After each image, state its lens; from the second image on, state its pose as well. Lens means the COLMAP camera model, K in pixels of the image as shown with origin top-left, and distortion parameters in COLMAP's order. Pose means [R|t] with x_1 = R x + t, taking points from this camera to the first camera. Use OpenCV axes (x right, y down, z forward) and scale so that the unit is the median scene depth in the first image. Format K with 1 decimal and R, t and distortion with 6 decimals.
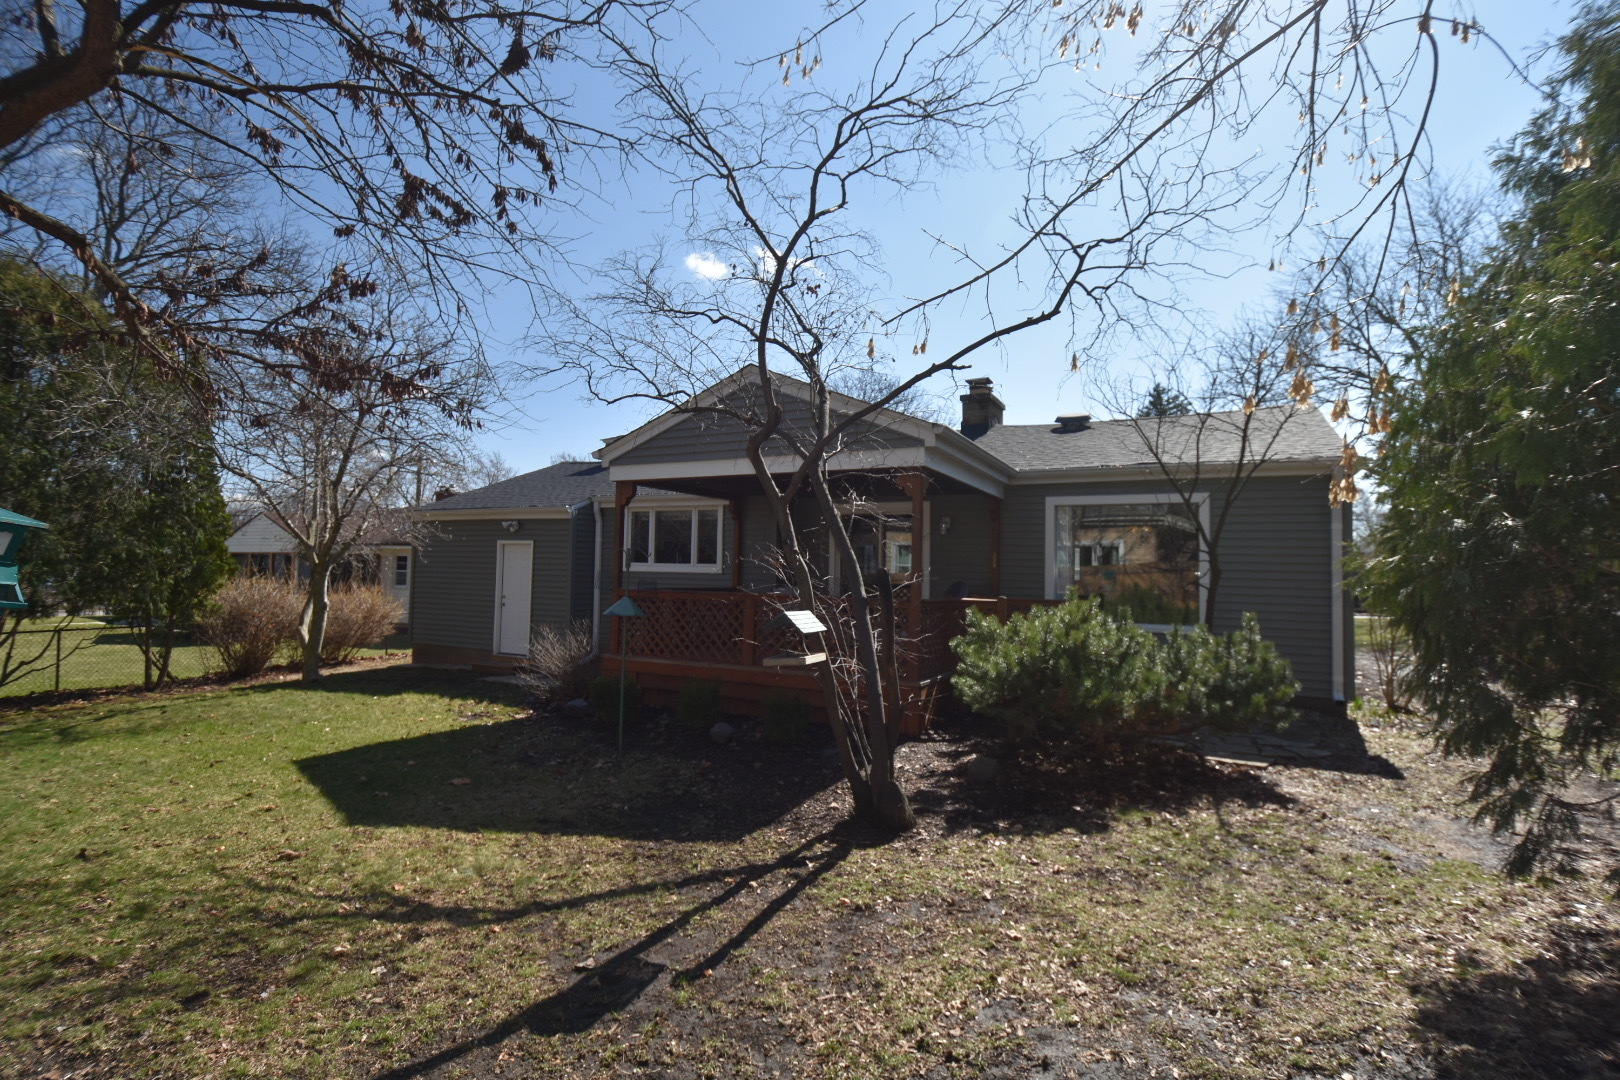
lens RADIAL K [[743.2, 0, 812.3], [0, 743.2, 543.2], [0, 0, 1]] dist [0.001206, -0.016173]
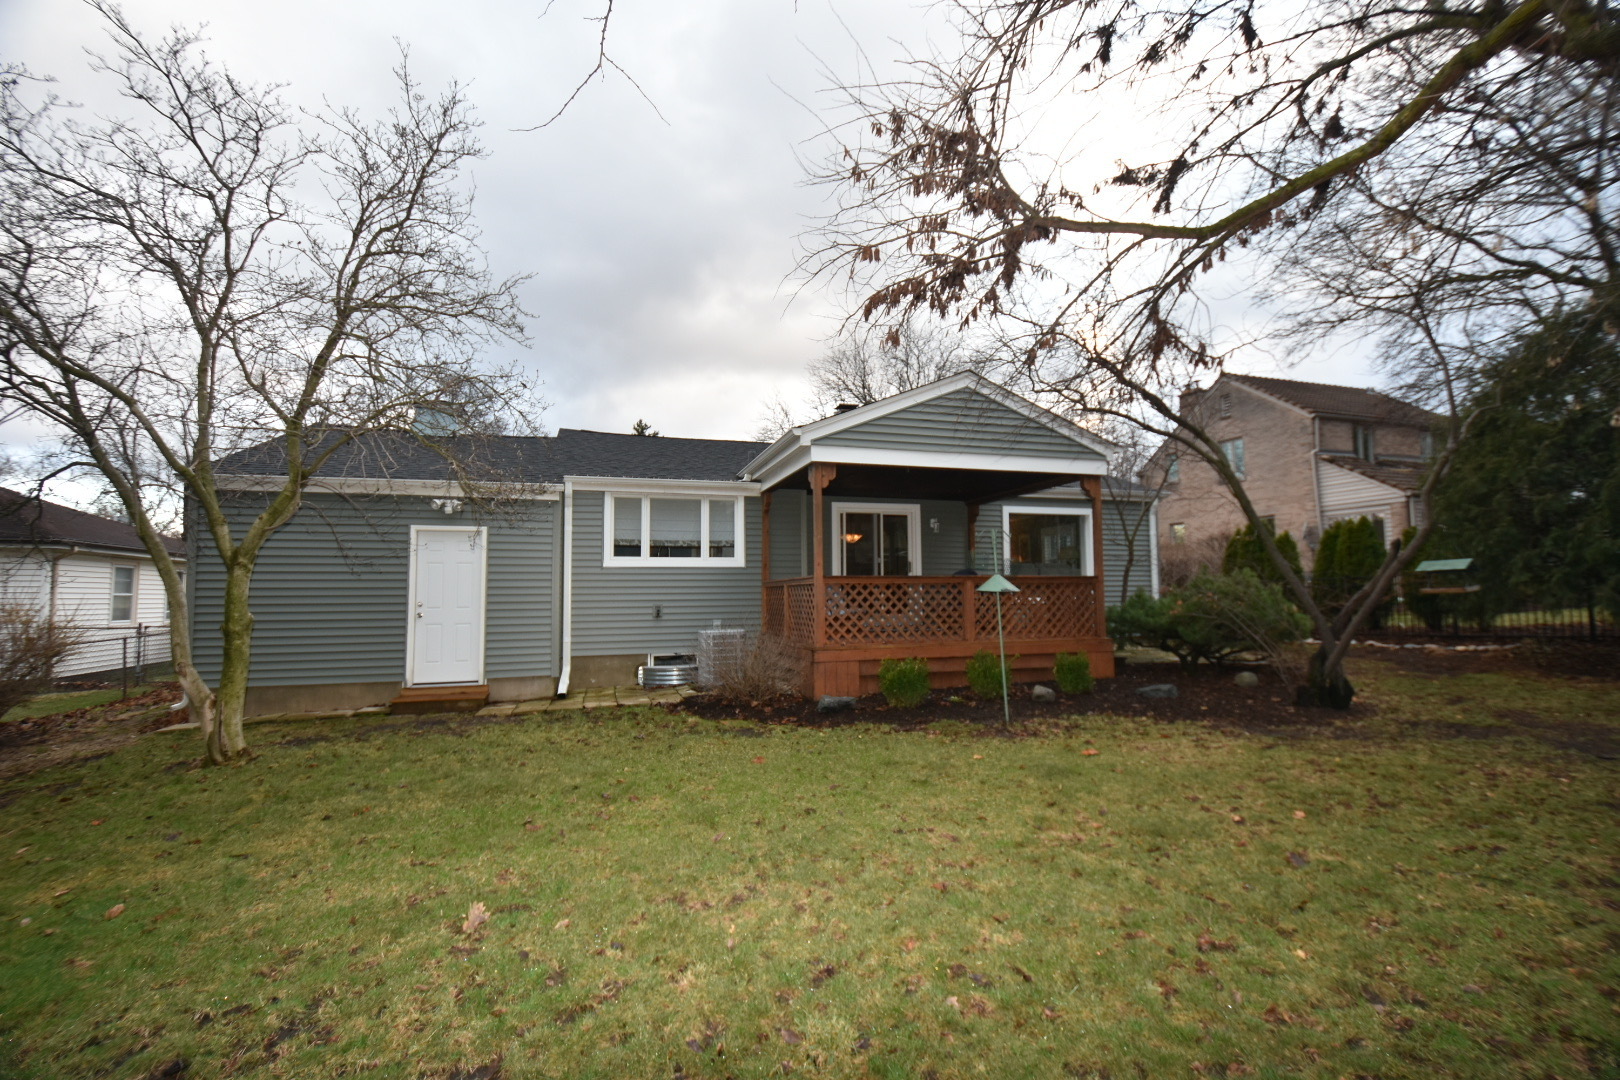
lens RADIAL K [[711.9, 0, 810.0], [0, 711.9, 540.0], [0, 0, 1]] dist [0.000555, -0.014446]
pose [[0.711282, 0.022310, 0.702553, -0.686697], [-0.005162, 0.999635, -0.026519, 0.029023], [-0.702888, 0.015236, 0.711137, 0.277163]]
